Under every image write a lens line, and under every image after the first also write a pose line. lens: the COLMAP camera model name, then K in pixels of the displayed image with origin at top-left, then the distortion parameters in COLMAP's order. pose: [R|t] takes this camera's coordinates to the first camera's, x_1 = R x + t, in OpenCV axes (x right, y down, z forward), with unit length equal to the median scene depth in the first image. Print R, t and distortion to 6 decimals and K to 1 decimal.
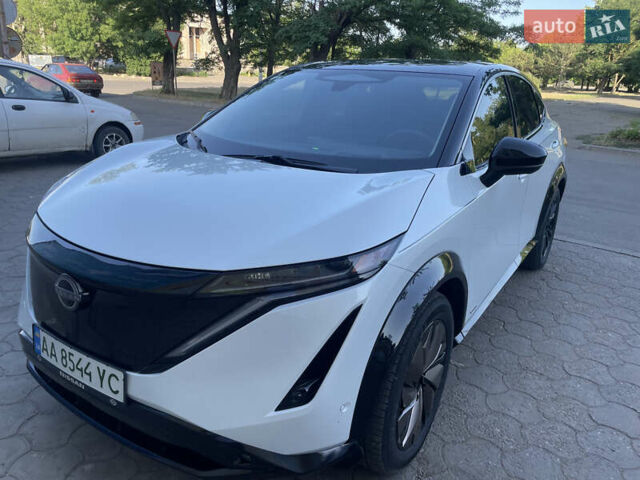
lens RADIAL K [[485.5, 0, 320.0], [0, 485.5, 240.0], [0, 0, 1]] dist [0.063171, -0.088352]
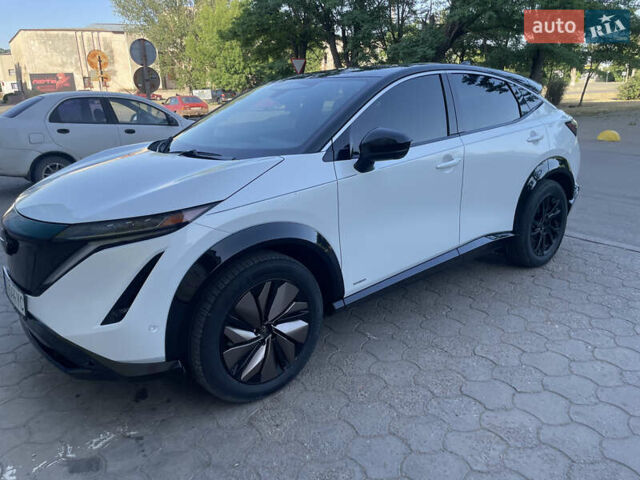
lens RADIAL K [[485.5, 0, 320.0], [0, 485.5, 240.0], [0, 0, 1]] dist [0.063171, -0.088352]
pose [[0.958669, 0.014346, -0.284163, 0.182404], [-0.024370, 0.999198, -0.031771, 0.028163], [0.283479, 0.037383, 0.958250, -0.033025]]
